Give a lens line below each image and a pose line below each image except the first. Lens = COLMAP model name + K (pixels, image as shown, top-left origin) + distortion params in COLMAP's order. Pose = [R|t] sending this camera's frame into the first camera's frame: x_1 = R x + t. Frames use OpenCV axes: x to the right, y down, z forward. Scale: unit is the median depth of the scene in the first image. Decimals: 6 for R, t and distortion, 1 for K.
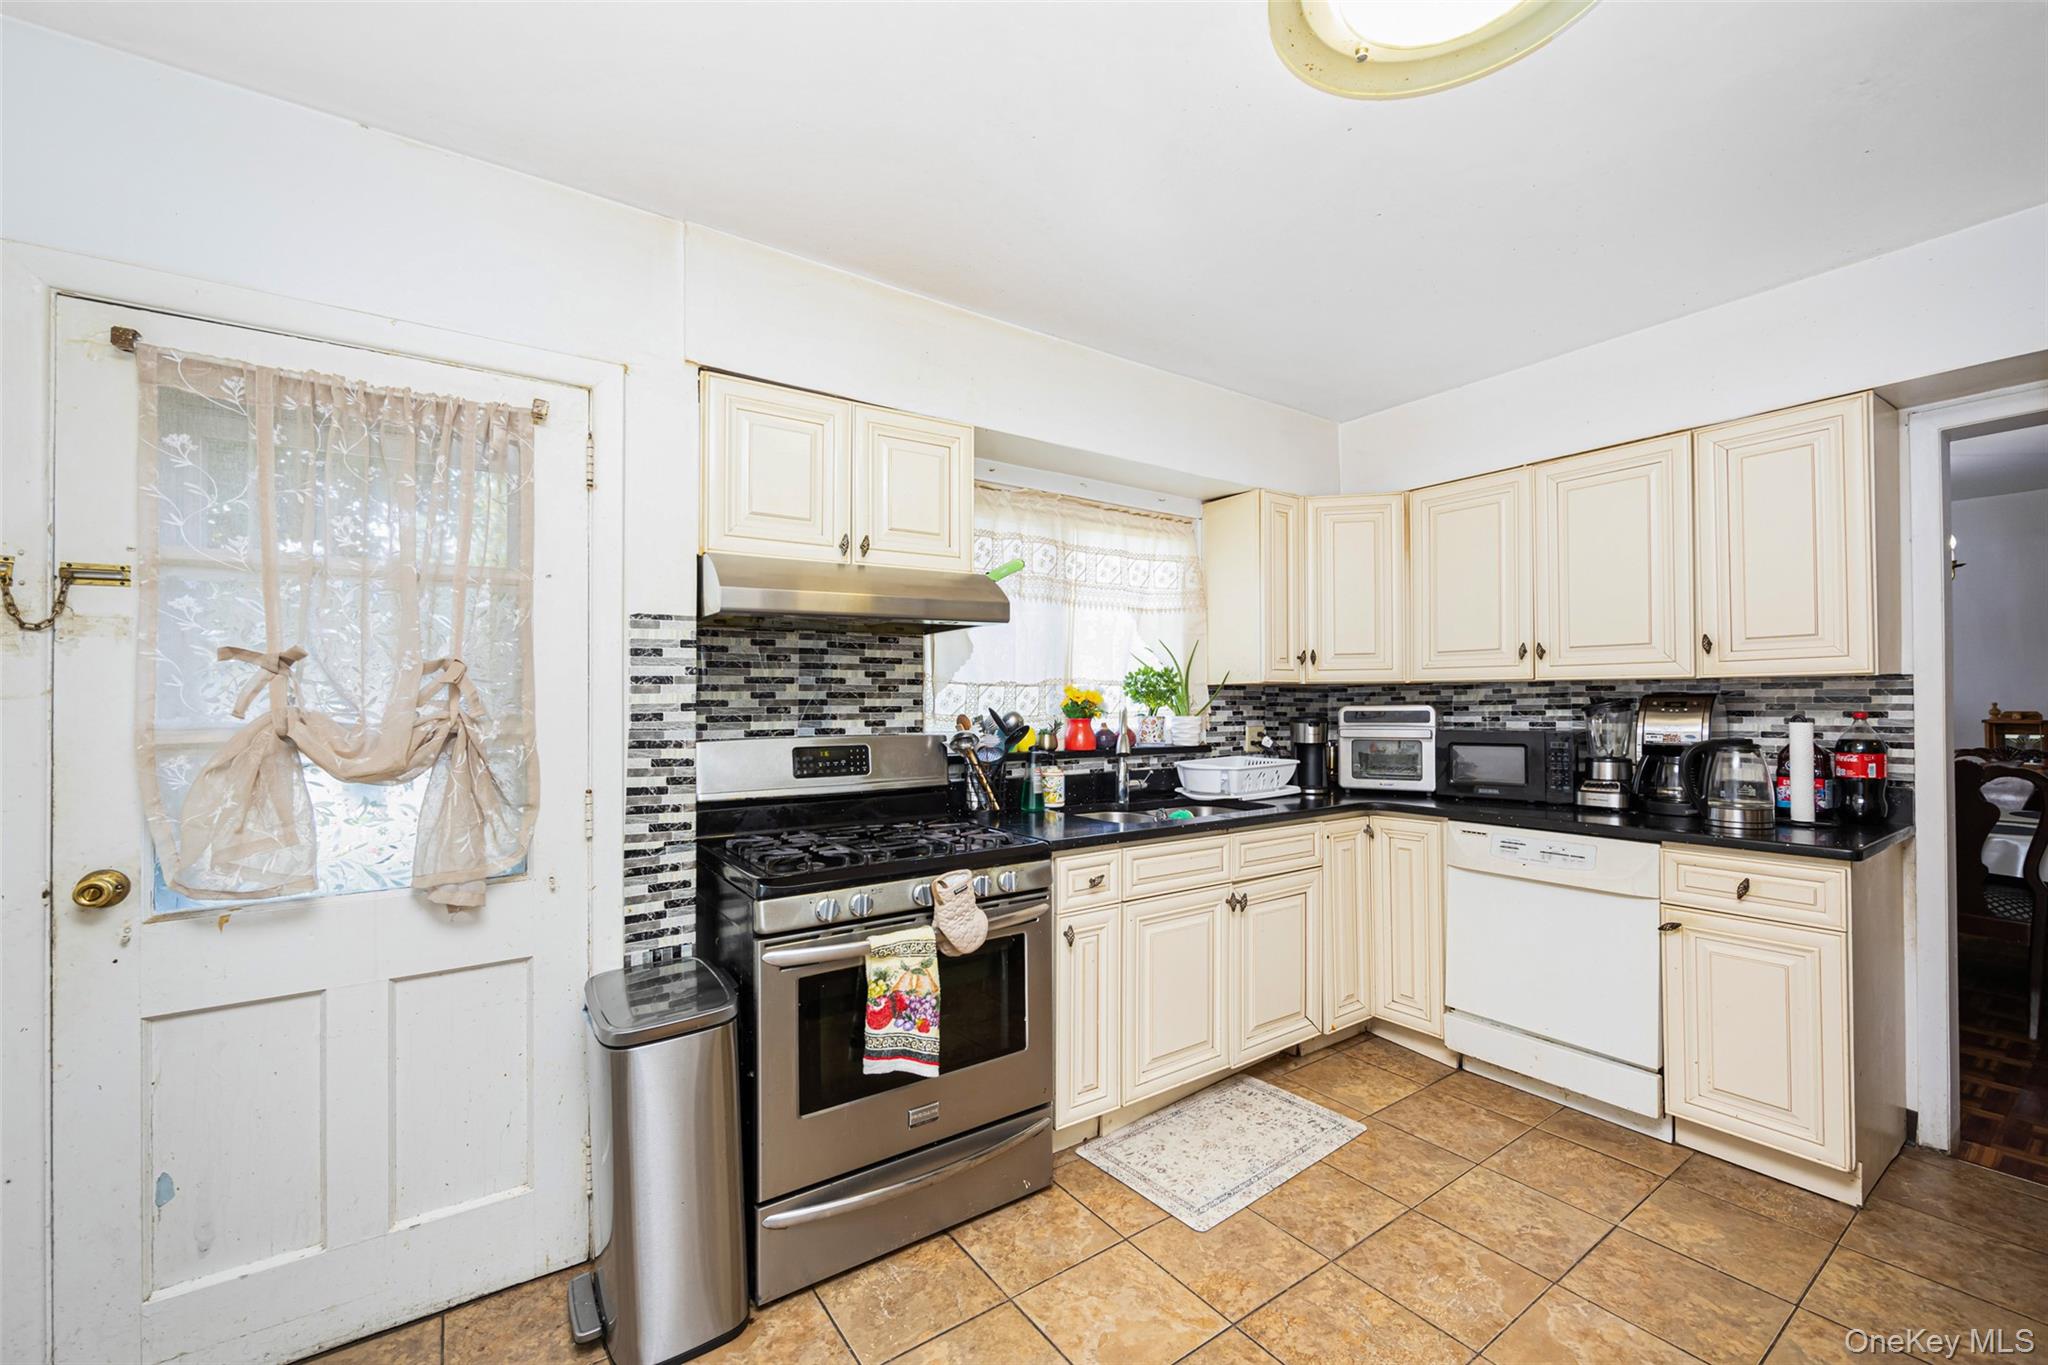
lens RADIAL K [[826.4, 0, 1025.2], [0, 826.4, 692.3], [0, 0, 1]] dist [0.001303, 0.000288]
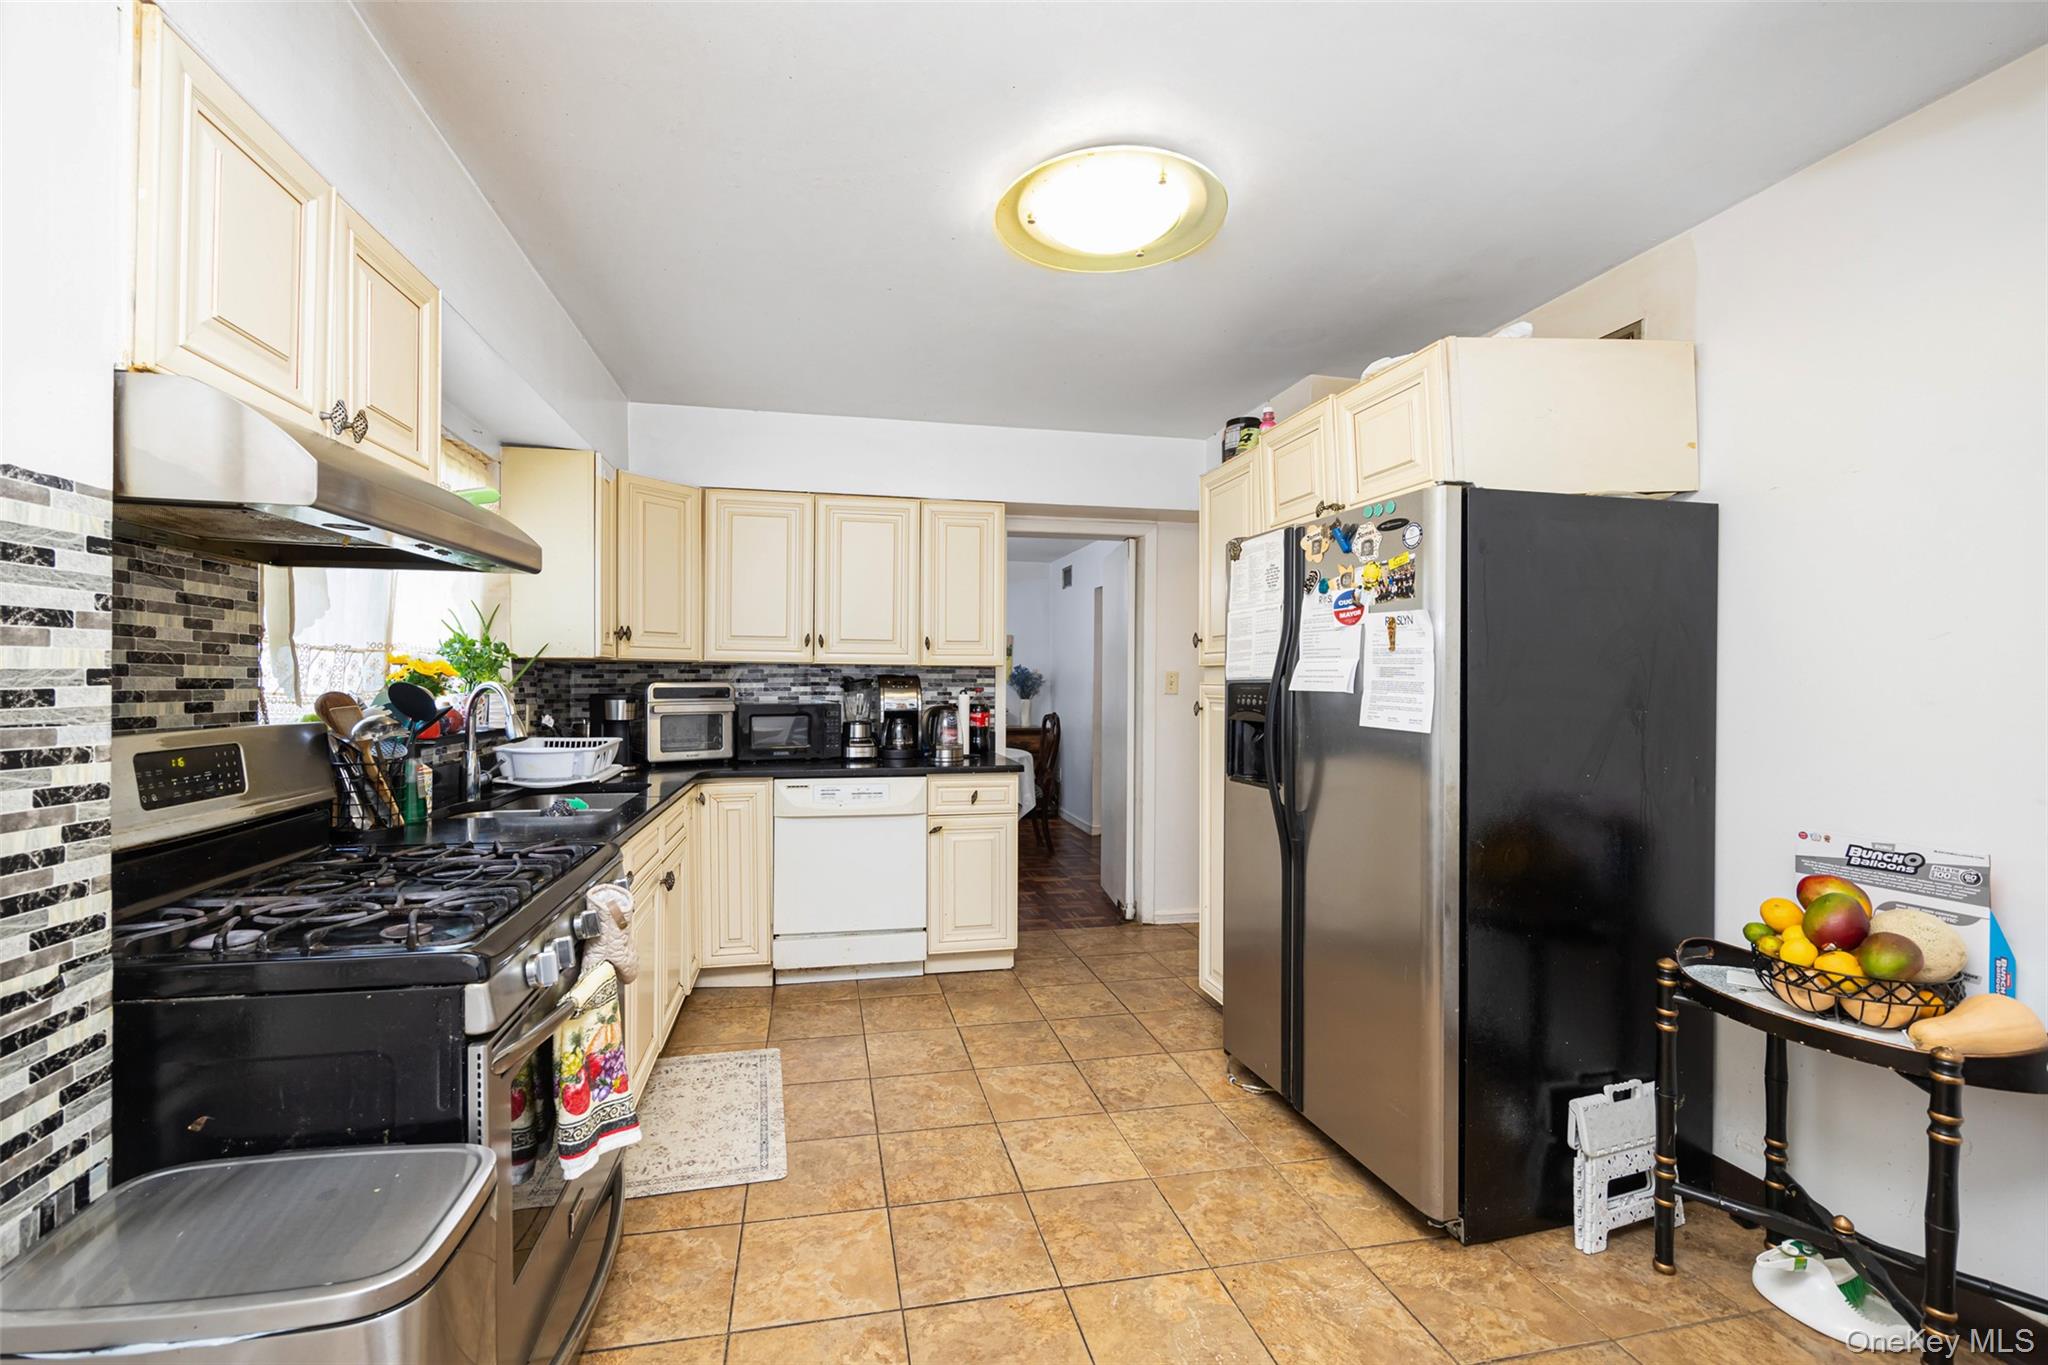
lens RADIAL K [[837.7, 0, 971.6], [0, 837.7, 684.6], [0, 0, 1]] dist [-0.000375, 0.000191]
pose [[0.419003, 0.003982, 0.907976, -0.508304], [-0.020186, 0.999784, 0.004931, 0.007614], [-0.907760, -0.020395, 0.418993, 0.263338]]
